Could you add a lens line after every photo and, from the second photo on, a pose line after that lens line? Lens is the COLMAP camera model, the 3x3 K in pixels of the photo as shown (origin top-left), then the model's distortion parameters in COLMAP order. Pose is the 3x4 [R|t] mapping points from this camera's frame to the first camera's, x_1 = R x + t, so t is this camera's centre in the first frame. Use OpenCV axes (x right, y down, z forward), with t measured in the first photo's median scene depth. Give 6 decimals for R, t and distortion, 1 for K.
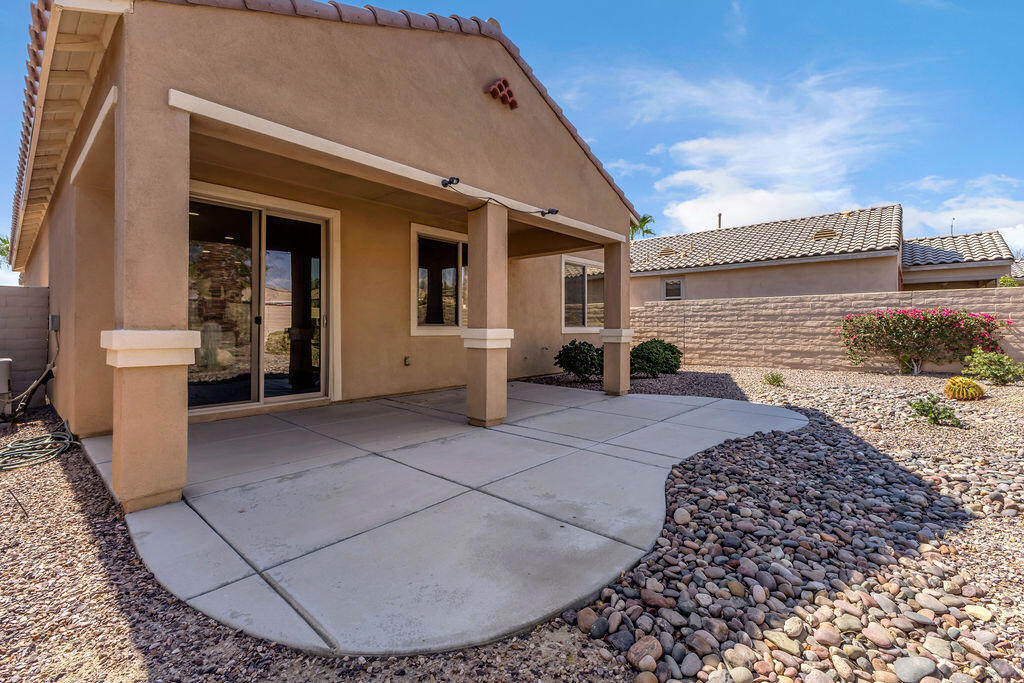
lens RADIAL K [[445.7, 0, 515.4], [0, 445.7, 338.3], [0, 0, 1]] dist [0.022581, -0.000050]
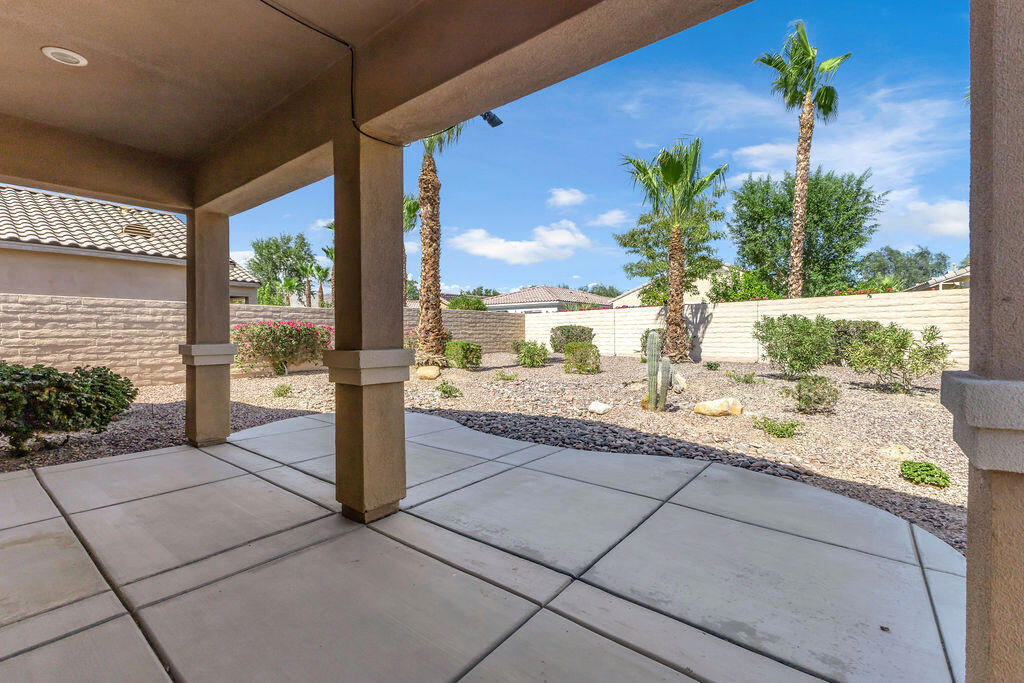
lens RADIAL K [[445.7, 0, 515.4], [0, 445.7, 338.3], [0, 0, 1]] dist [0.022581, -0.000050]
pose [[-0.059158, -0.015530, 0.998128, -0.299684], [0.024862, 0.999546, 0.017026, -0.019421], [-0.997939, 0.025823, -0.058745, 0.377722]]
